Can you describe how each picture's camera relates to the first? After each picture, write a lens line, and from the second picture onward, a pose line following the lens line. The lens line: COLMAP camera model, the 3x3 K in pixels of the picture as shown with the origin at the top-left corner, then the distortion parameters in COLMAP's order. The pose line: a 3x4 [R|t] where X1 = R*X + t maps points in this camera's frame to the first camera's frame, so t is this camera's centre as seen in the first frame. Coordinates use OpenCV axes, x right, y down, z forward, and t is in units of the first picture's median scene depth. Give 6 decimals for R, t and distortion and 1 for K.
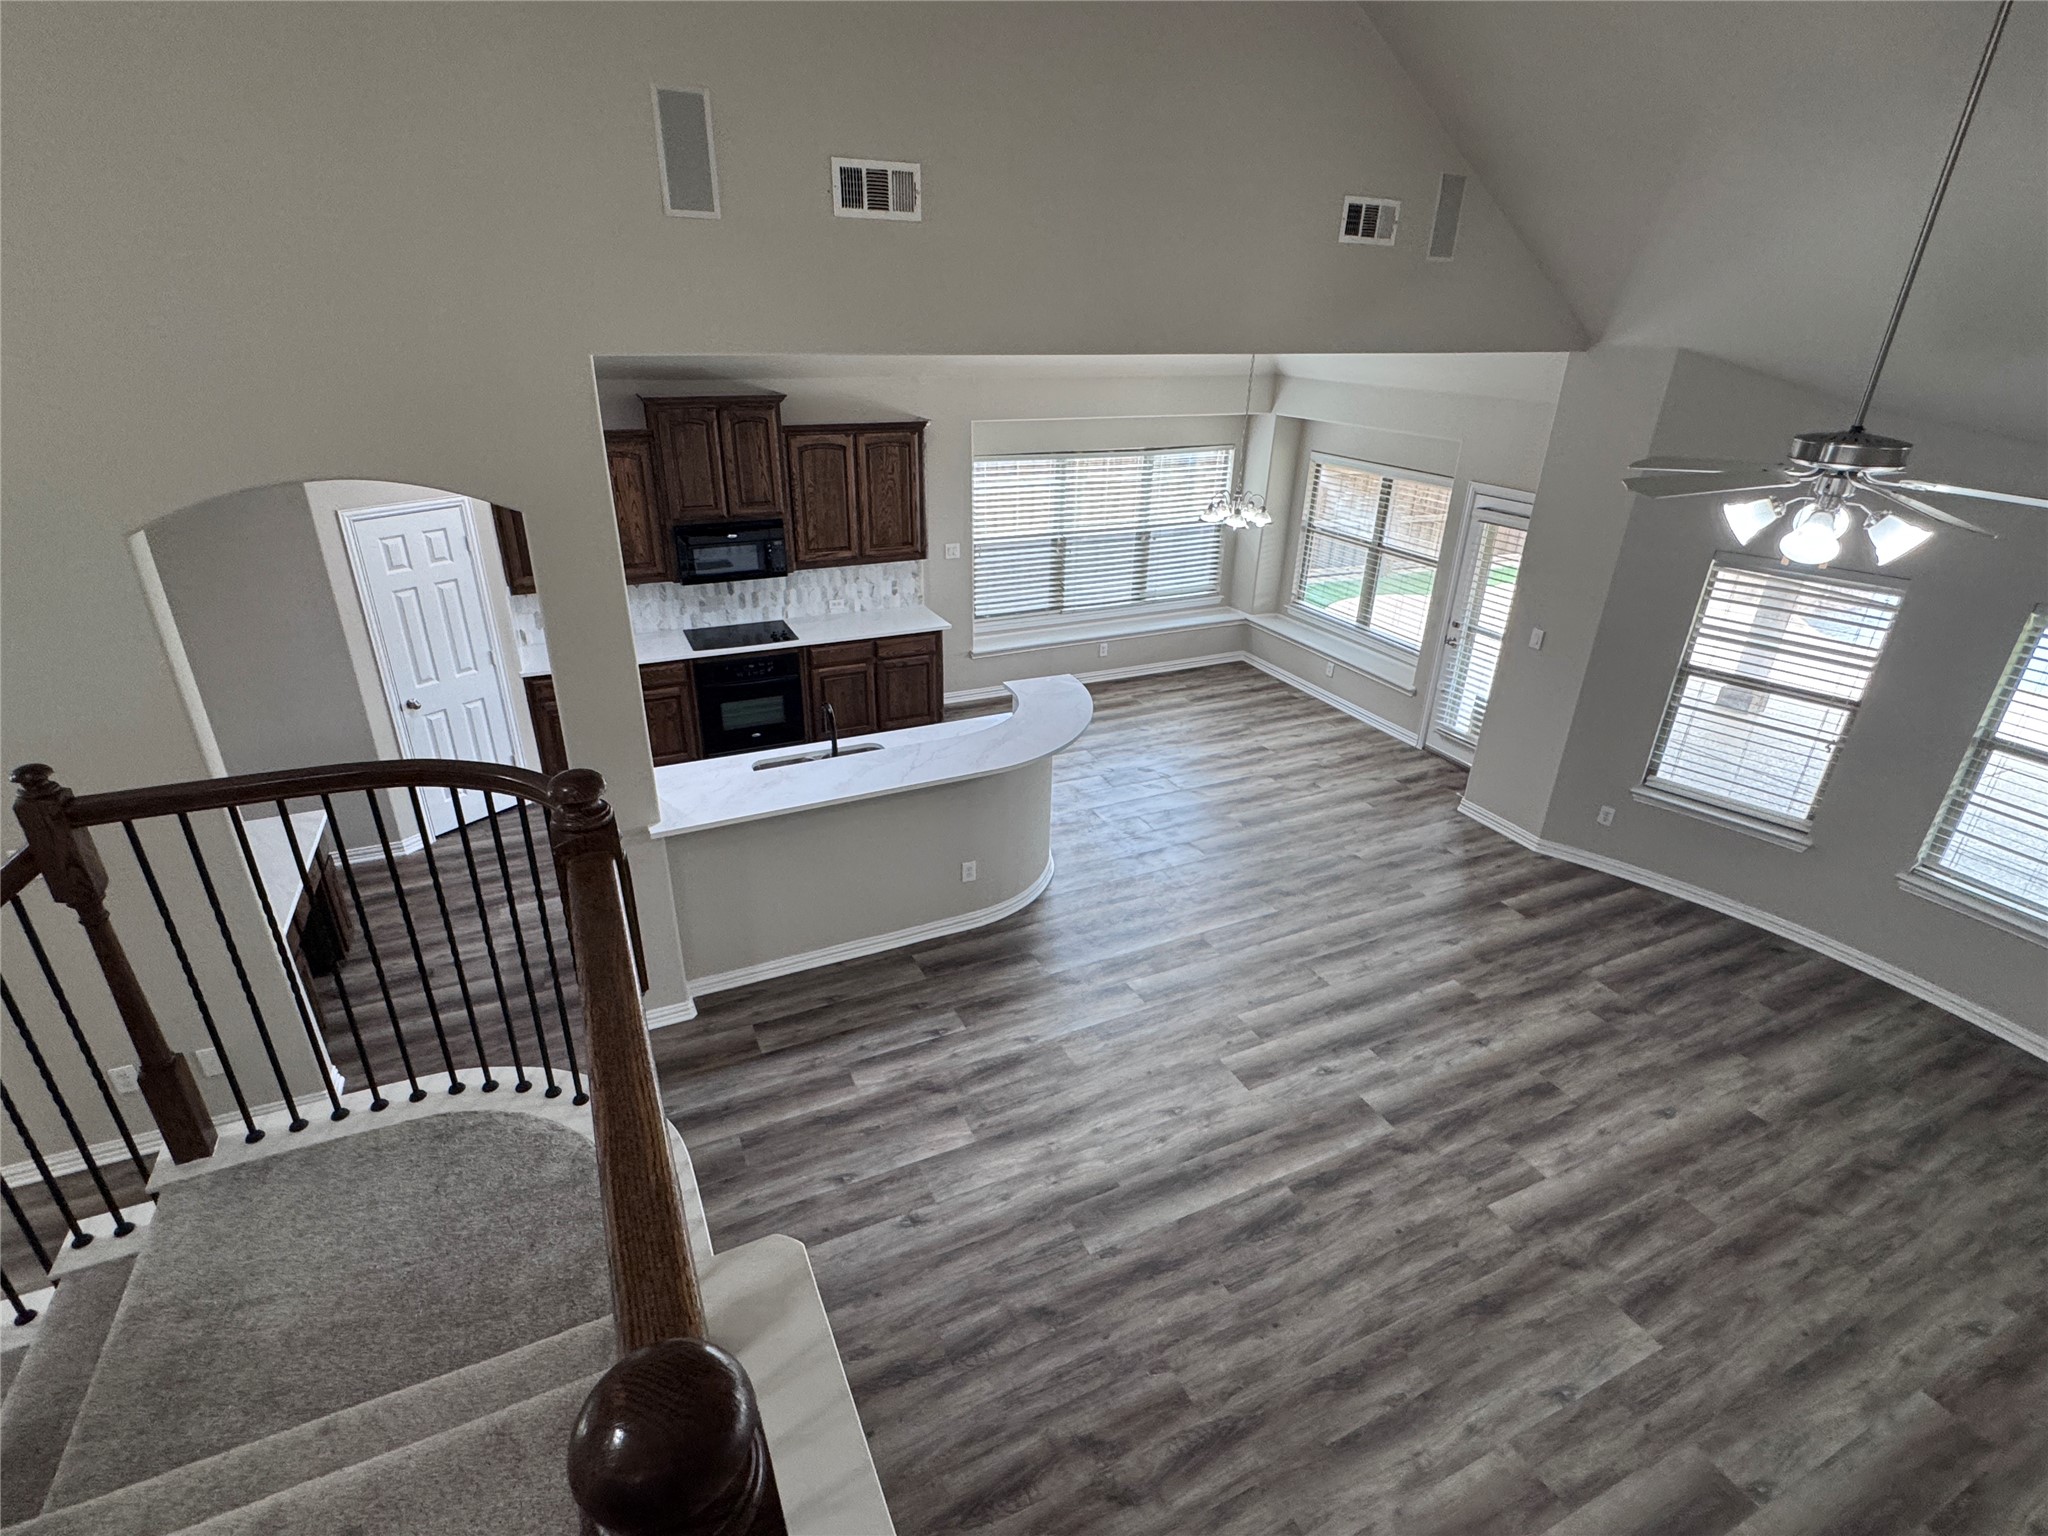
lens RADIAL K [[988.0, 0, 1017.3], [0, 988.0, 769.7], [0, 0, 1]] dist [-0.004772, 0.000267]
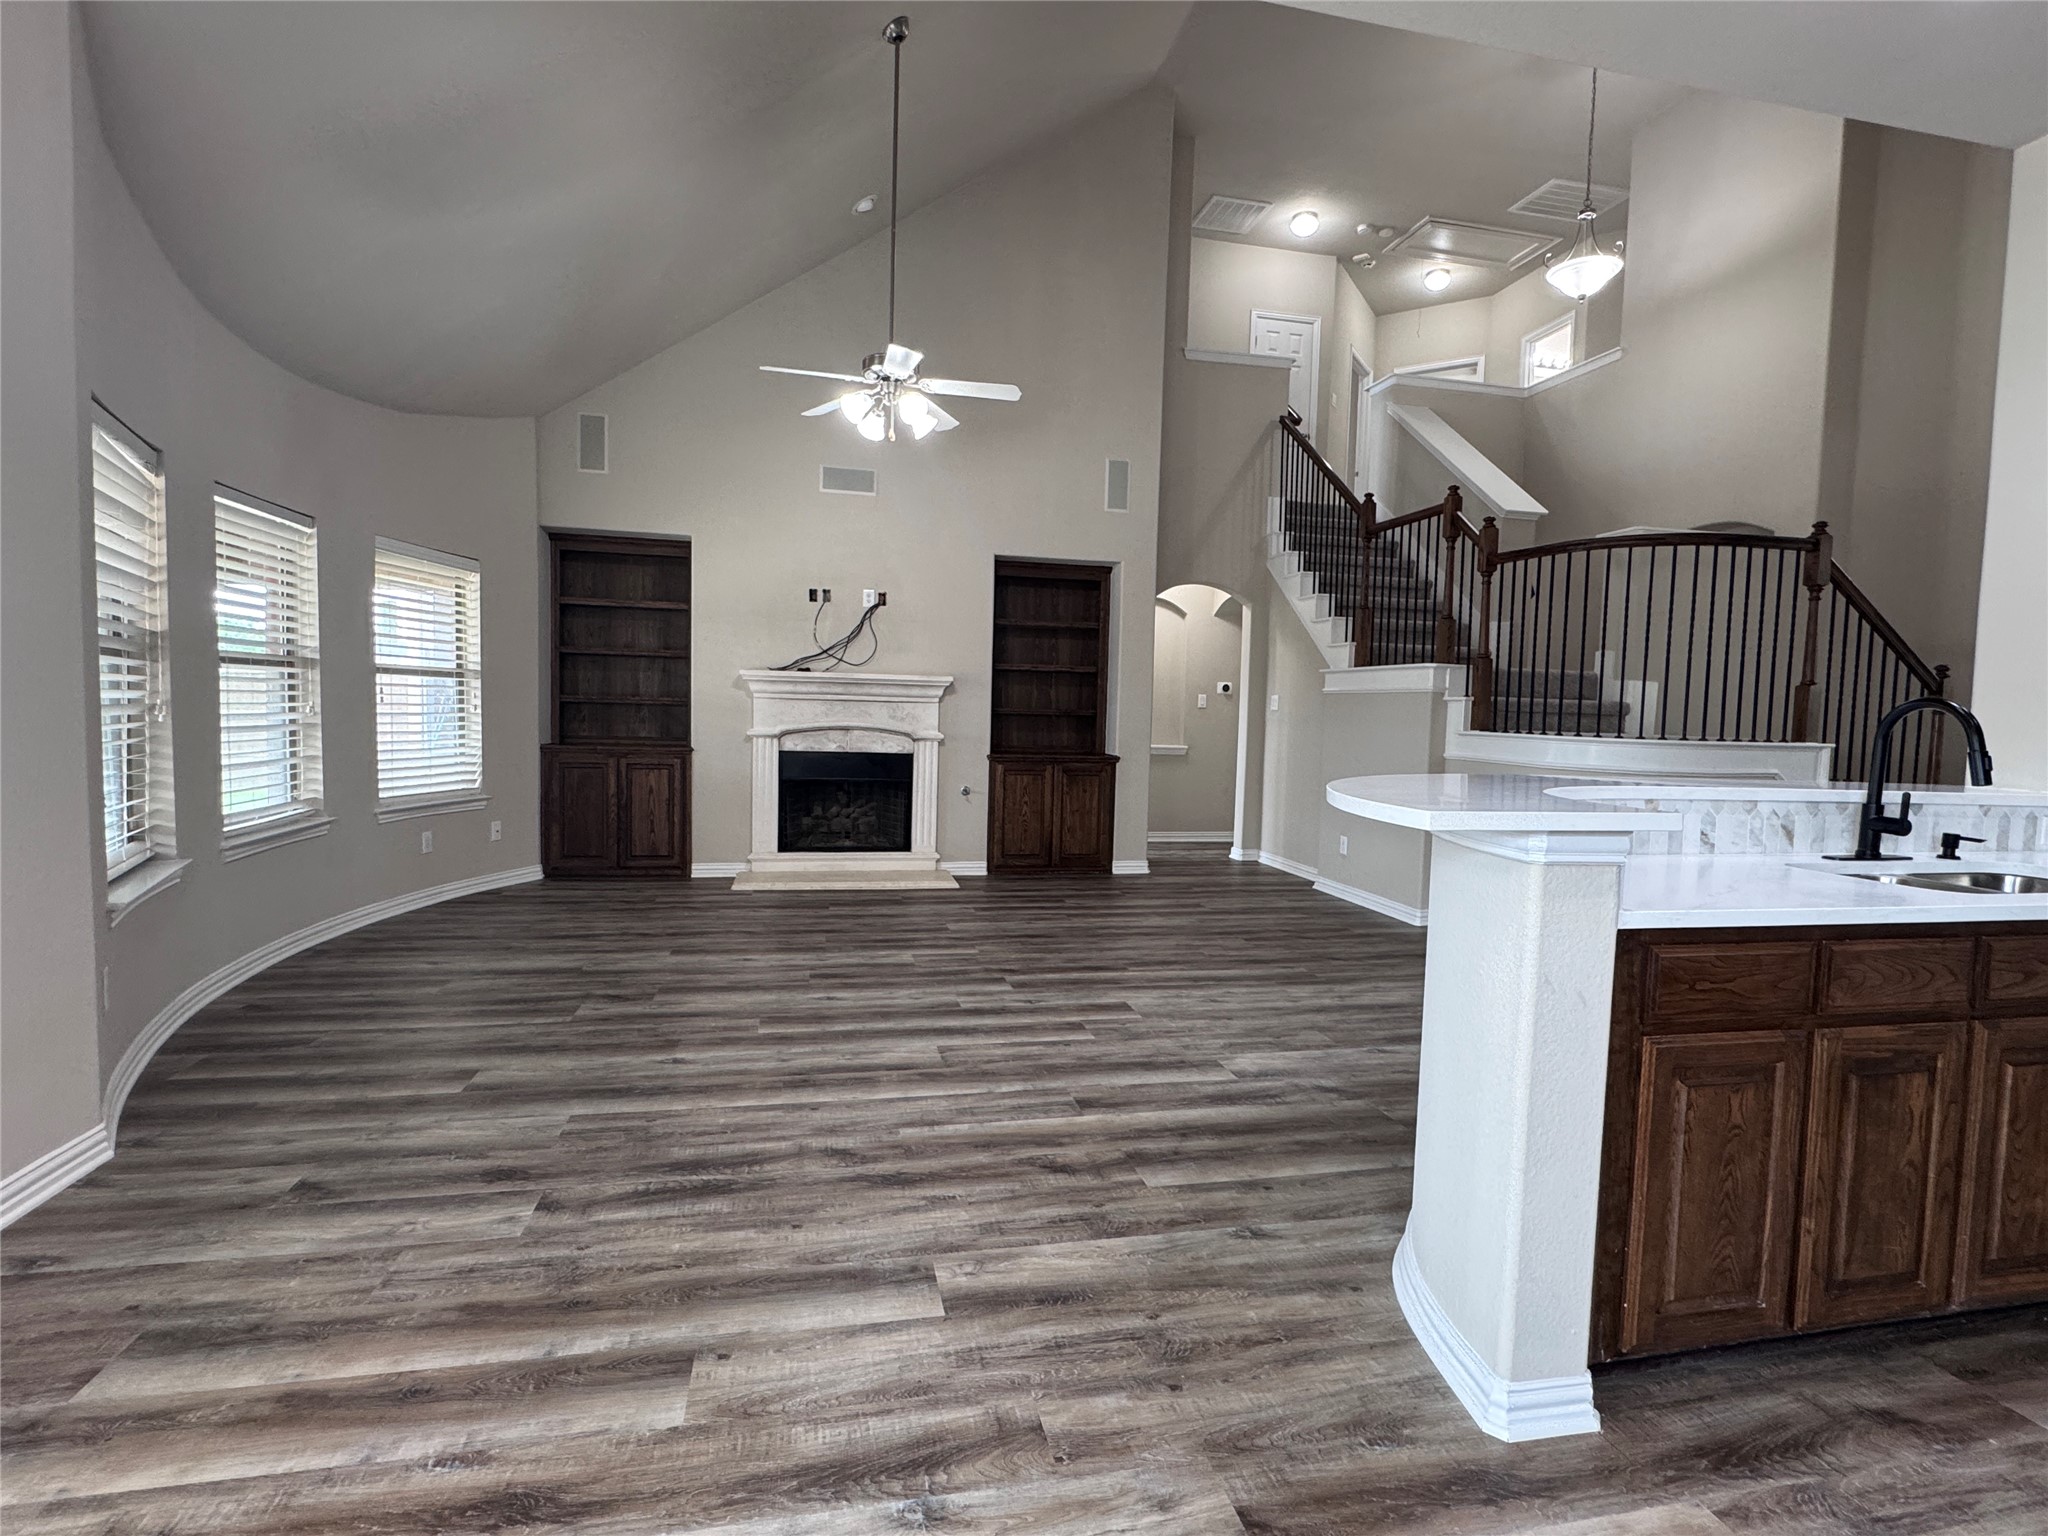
lens RADIAL K [[988.0, 0, 1021.3], [0, 988.0, 774.7], [0, 0, 1]] dist [-0.004772, 0.000267]
pose [[-0.974603, -0.058416, 0.216187, 0.103087], [0.052367, 0.879161, 0.473638, -0.232680], [-0.217731, 0.472930, -0.853774, 1.266516]]
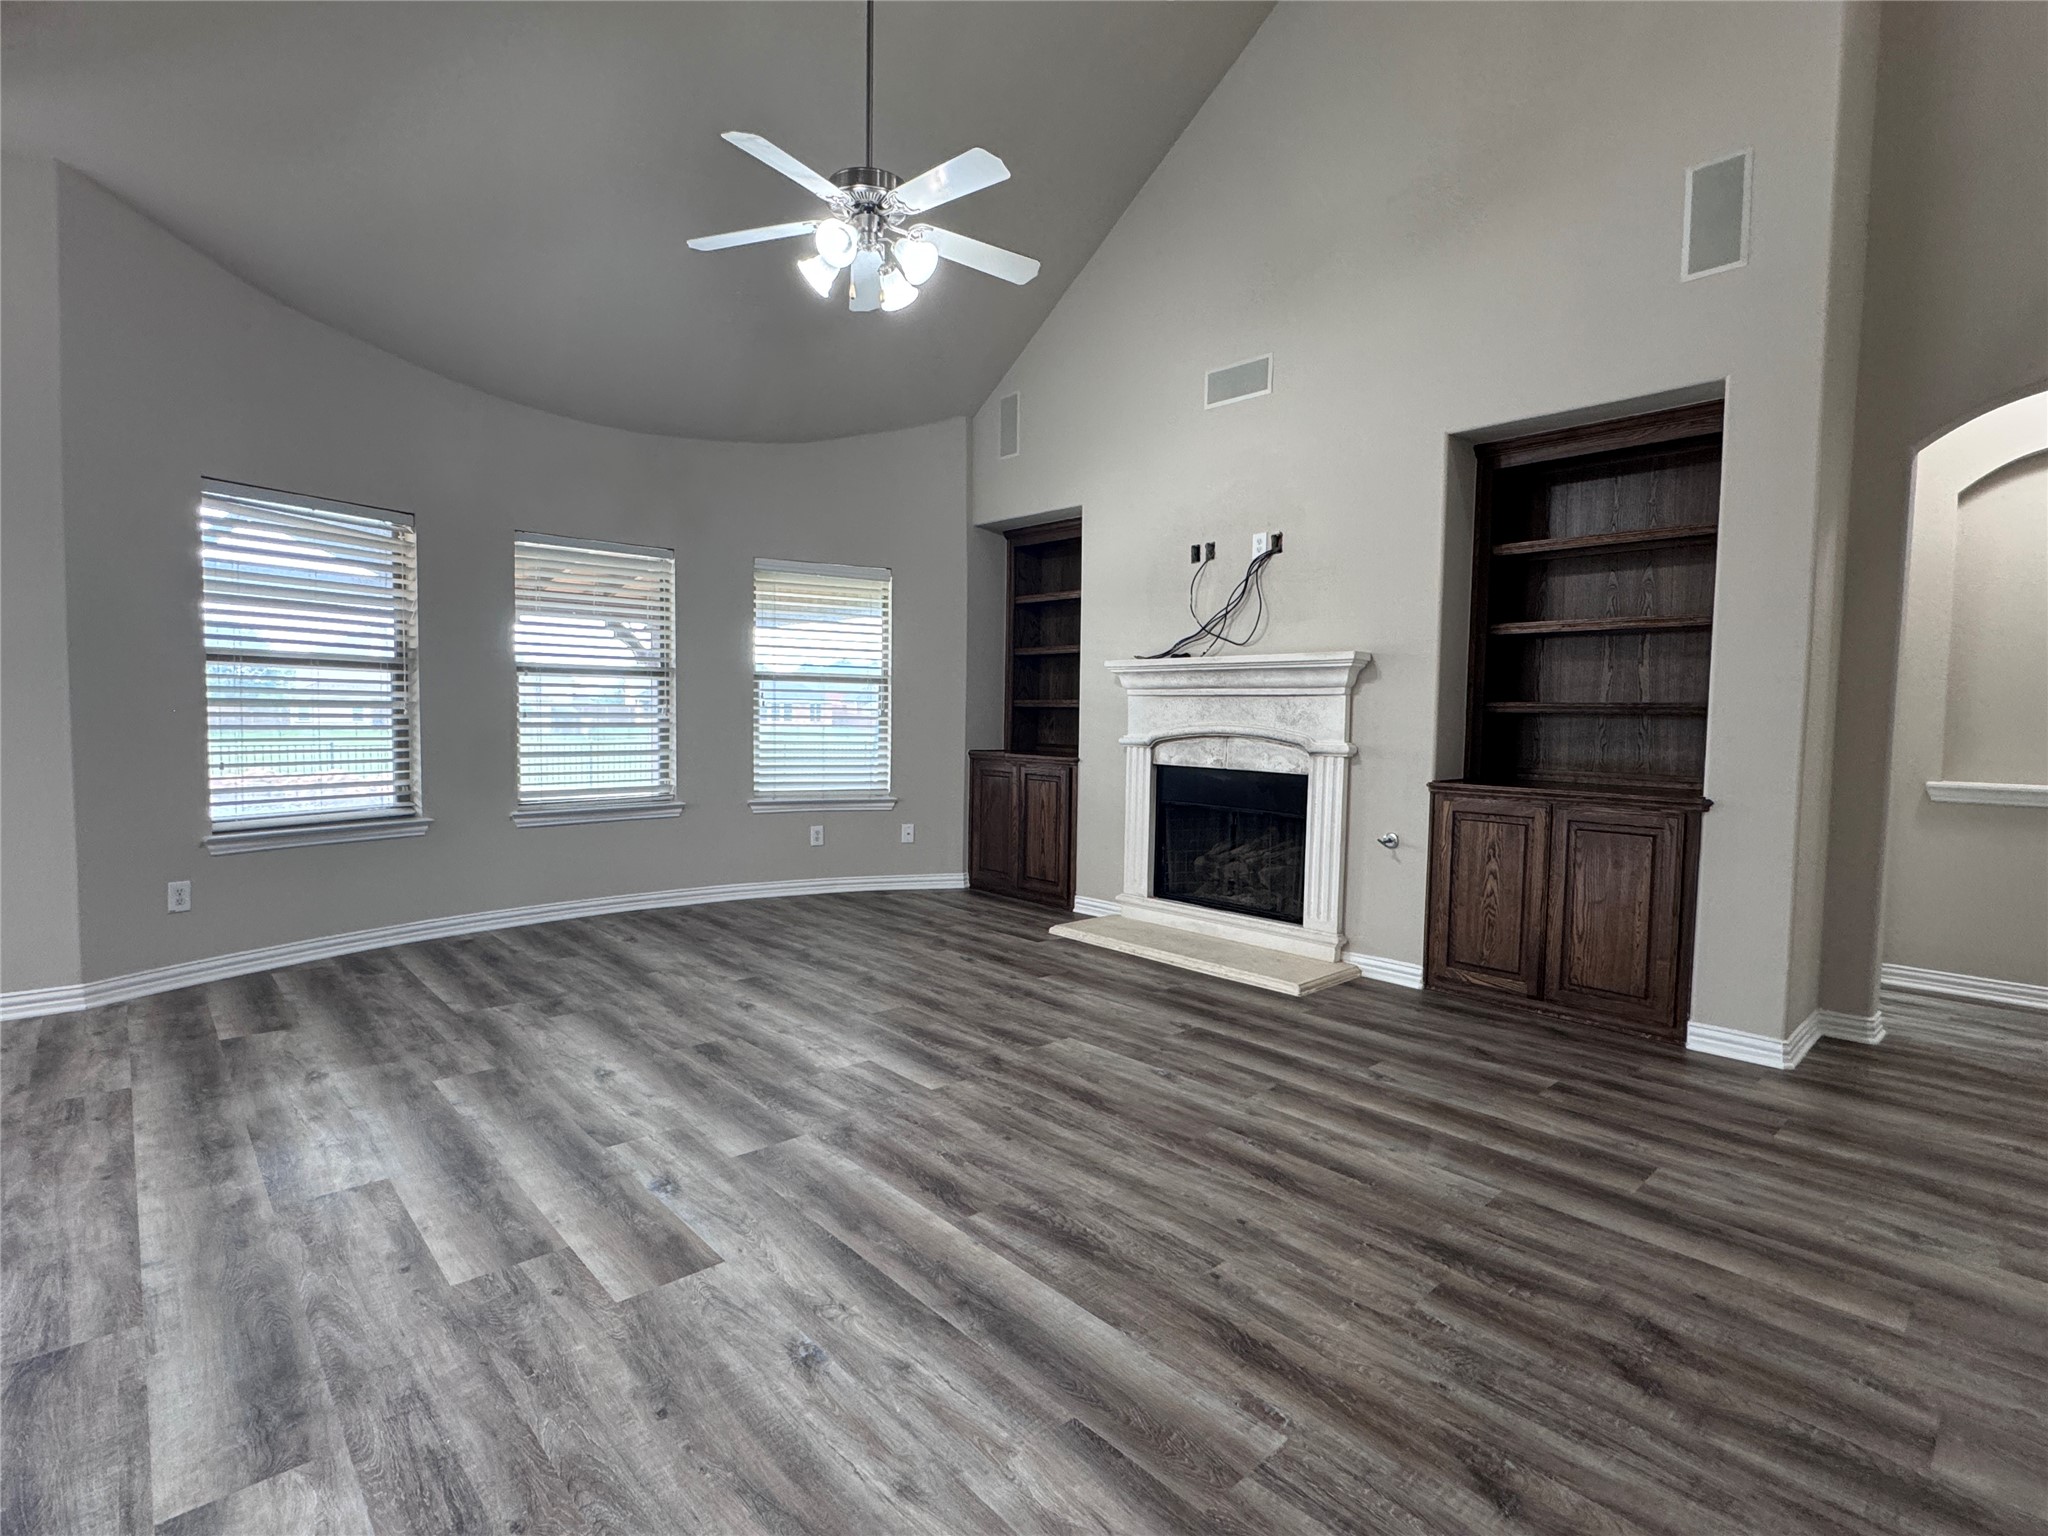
lens RADIAL K [[988.0, 0, 1020.5], [0, 988.0, 772.8], [0, 0, 1]] dist [-0.004772, 0.000267]
pose [[-0.303147, -0.081382, 0.949463, -0.168774], [0.382727, 0.902061, 0.199517, 0.057100], [-0.872710, 0.423868, -0.242310, 0.656512]]
